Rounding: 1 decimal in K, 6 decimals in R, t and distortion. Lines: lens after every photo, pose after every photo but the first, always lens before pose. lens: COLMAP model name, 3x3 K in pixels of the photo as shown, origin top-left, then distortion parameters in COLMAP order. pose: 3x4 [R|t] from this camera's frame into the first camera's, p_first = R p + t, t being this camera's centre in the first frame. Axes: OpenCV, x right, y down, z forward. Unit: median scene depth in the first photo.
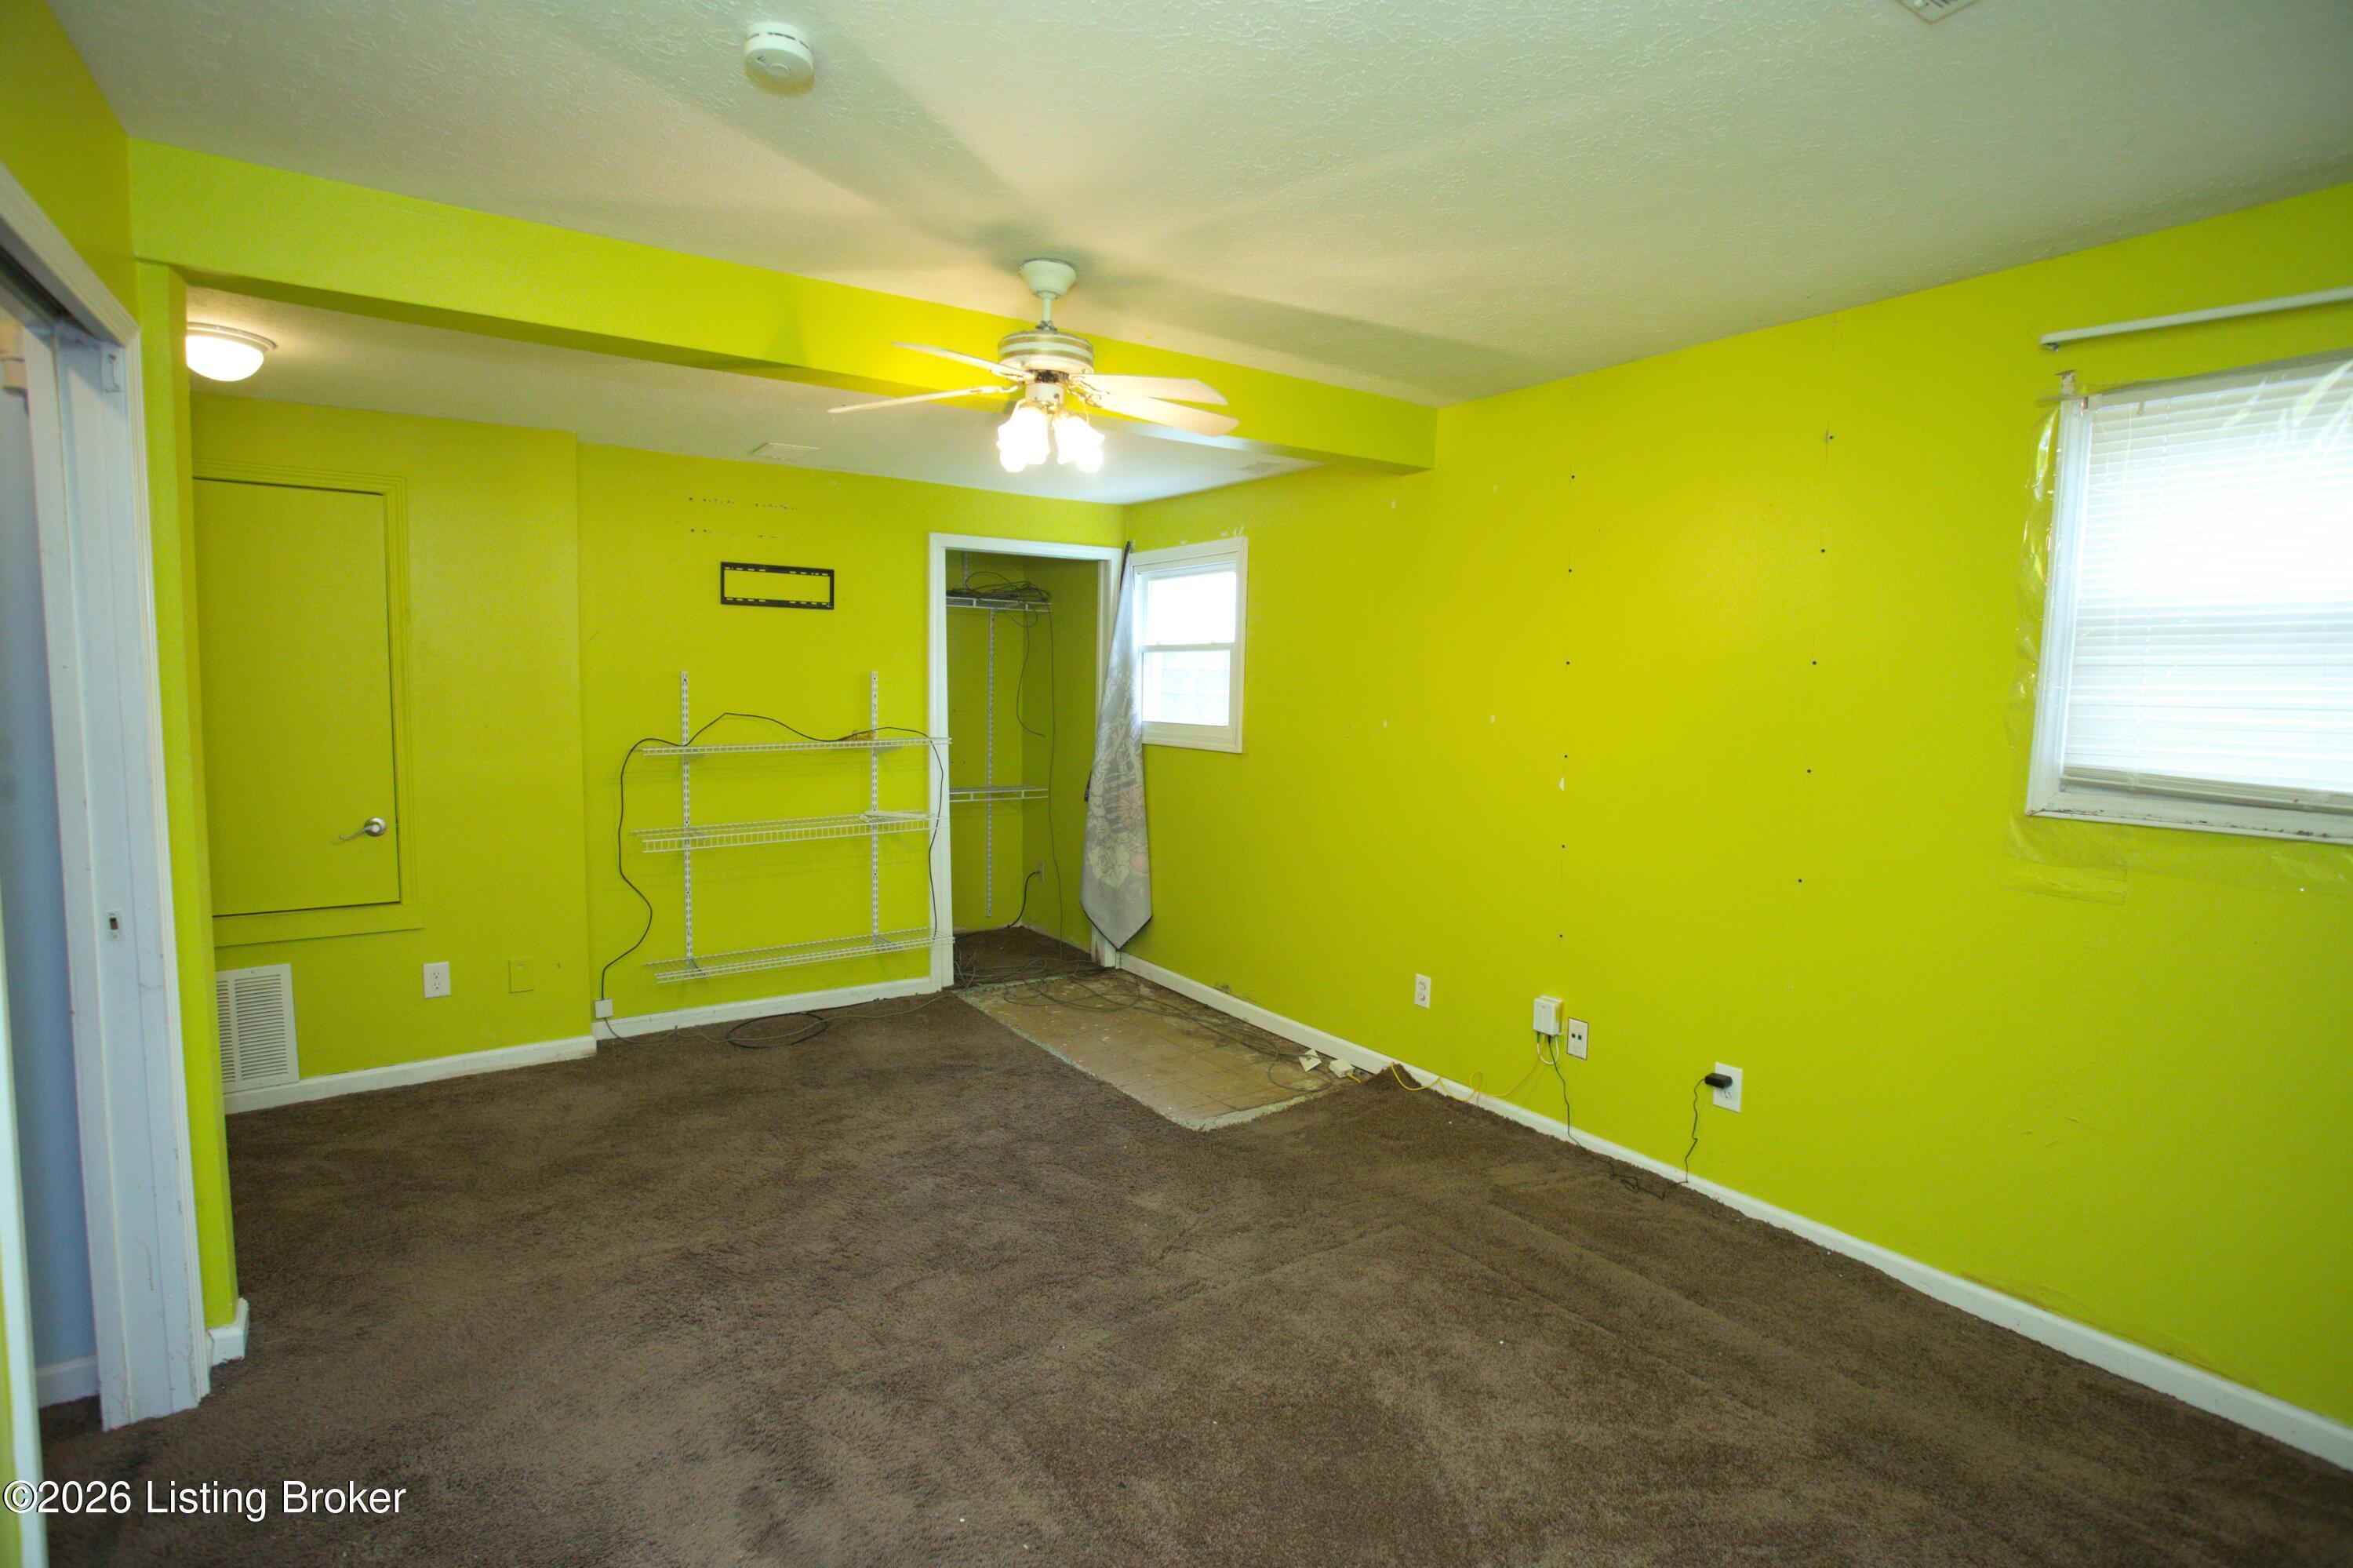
lens RADIAL K [[1130.9, 0, 1179.3], [0, 1130.9, 781.5], [0, 0, 1]] dist [-0.043602, 0.006550]
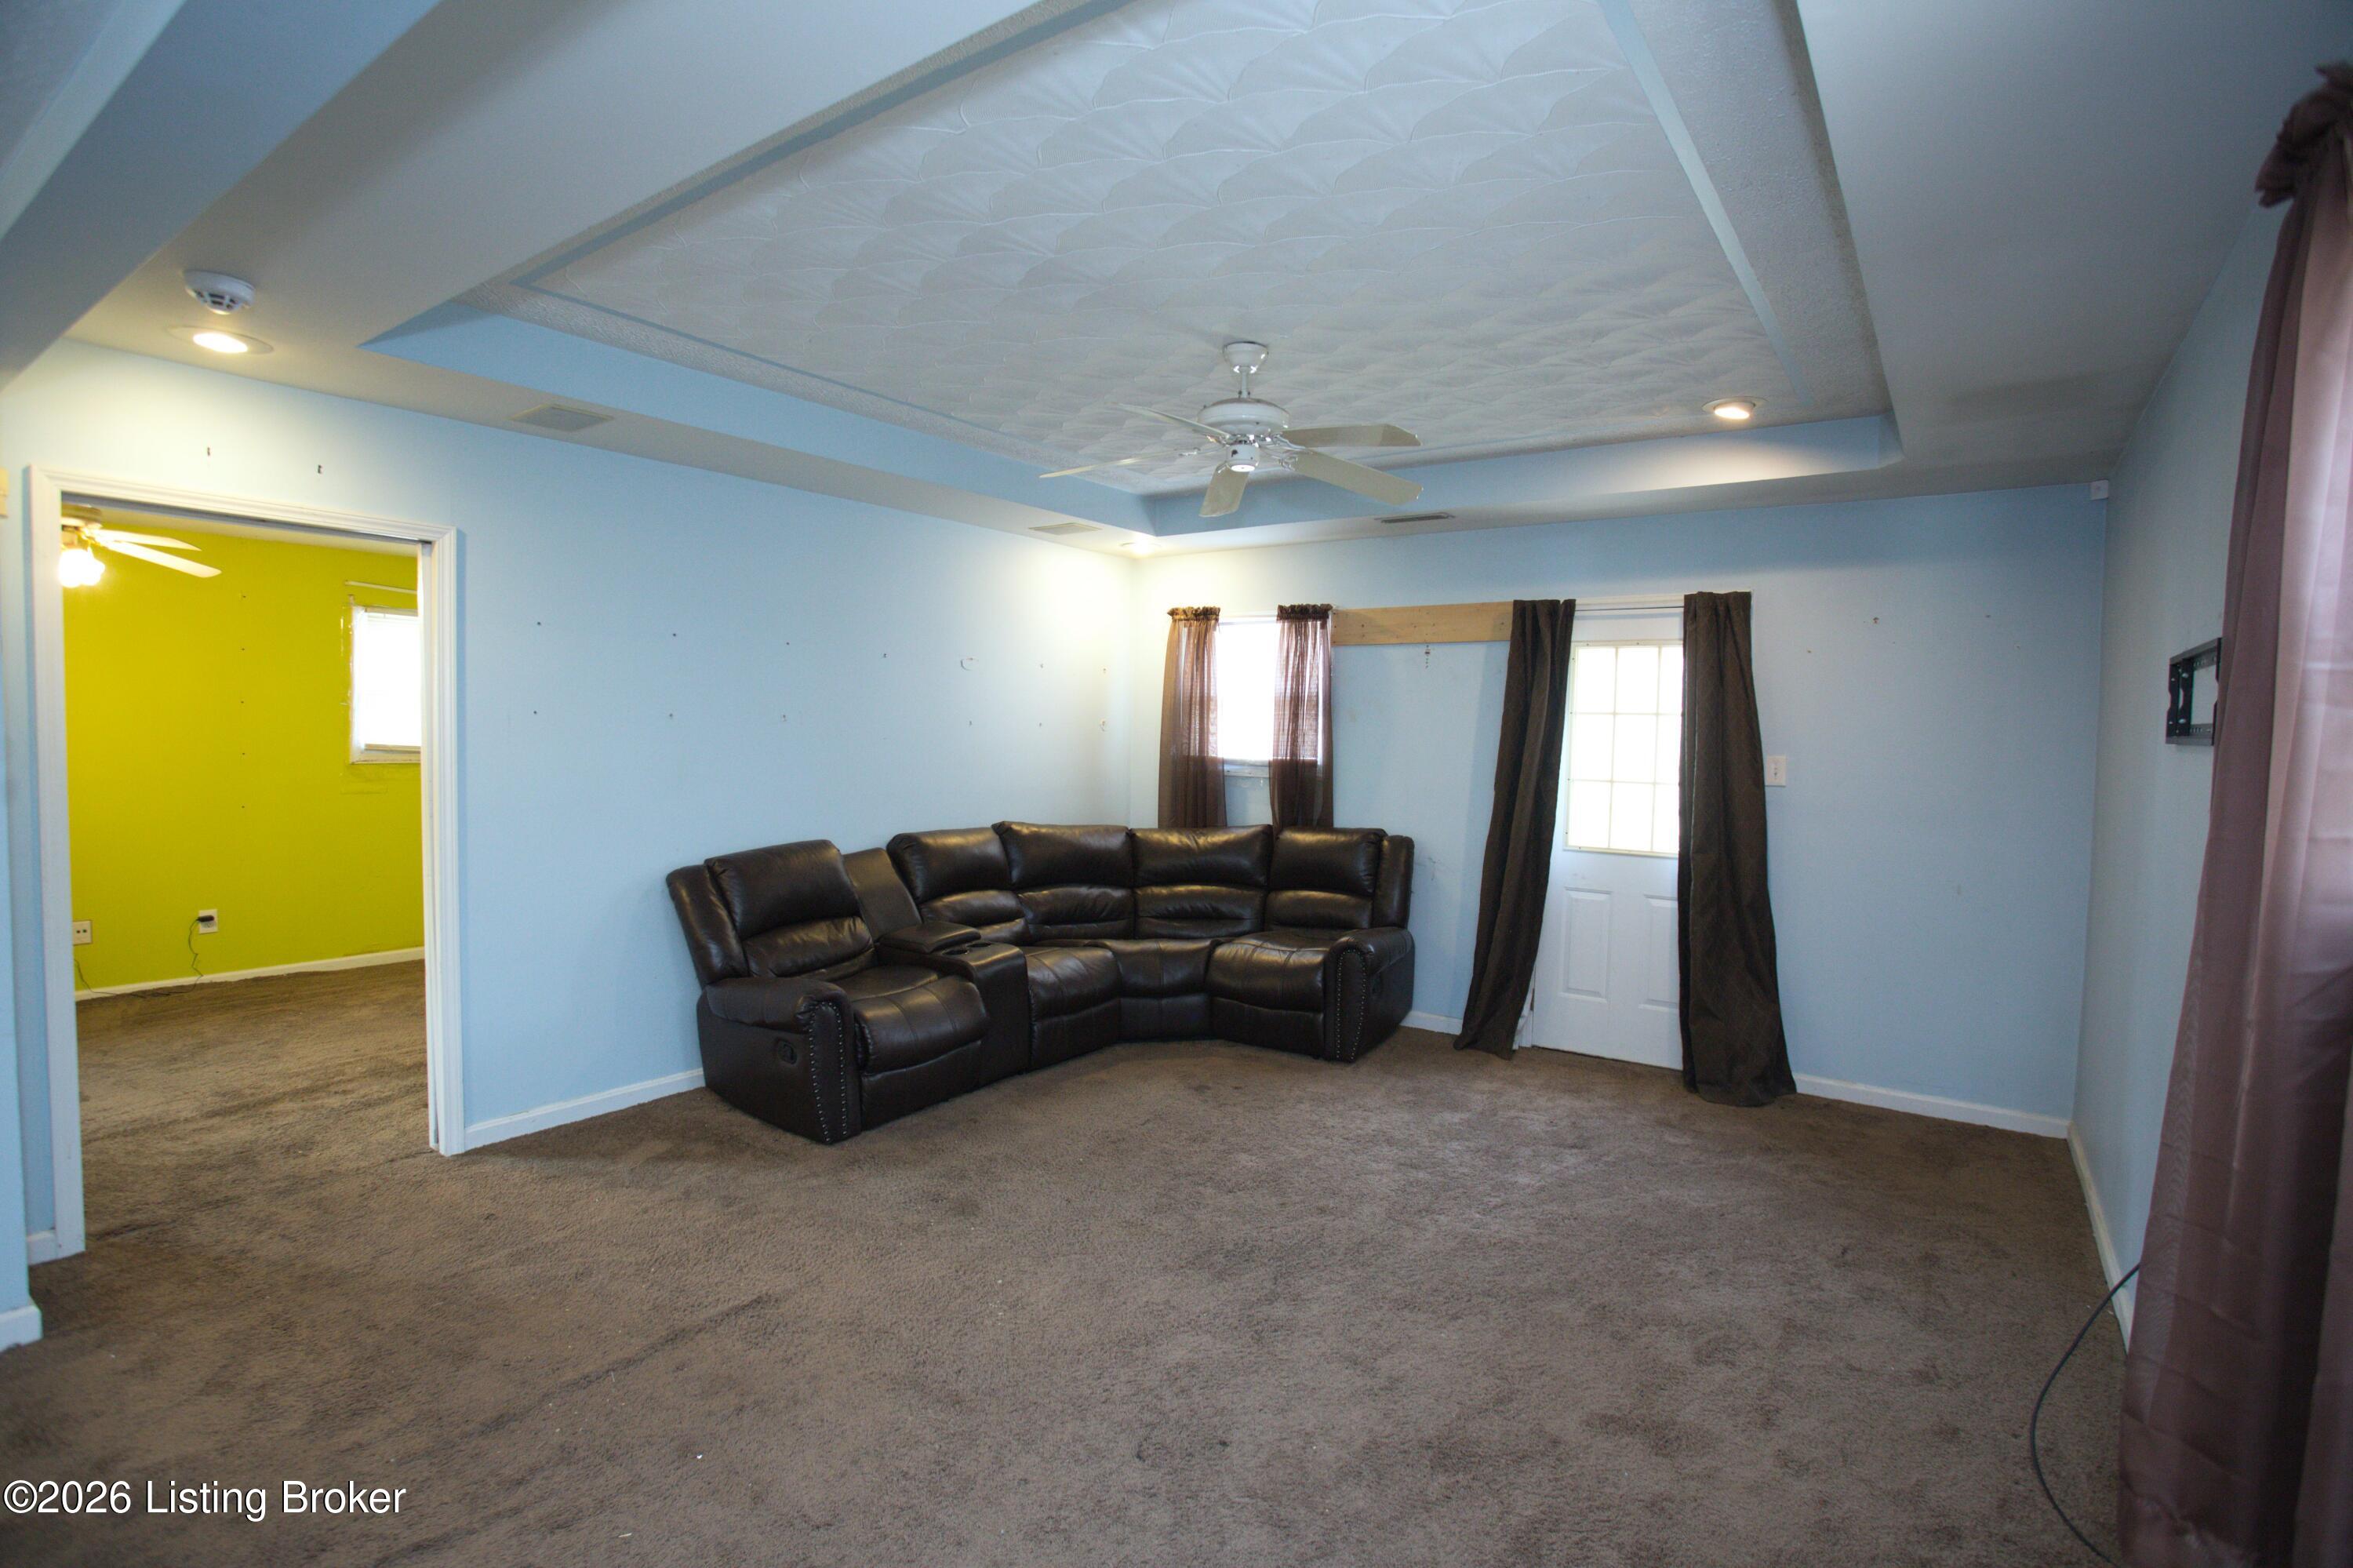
lens RADIAL K [[1130.9, 0, 1178.8], [0, 1130.9, 788.5], [0, 0, 1]] dist [-0.043602, 0.006550]
pose [[-0.351884, -0.072844, 0.933205, -2.340099], [0.047365, 0.994304, 0.095473, -0.069219], [-0.934845, 0.077797, -0.346429, 0.096375]]
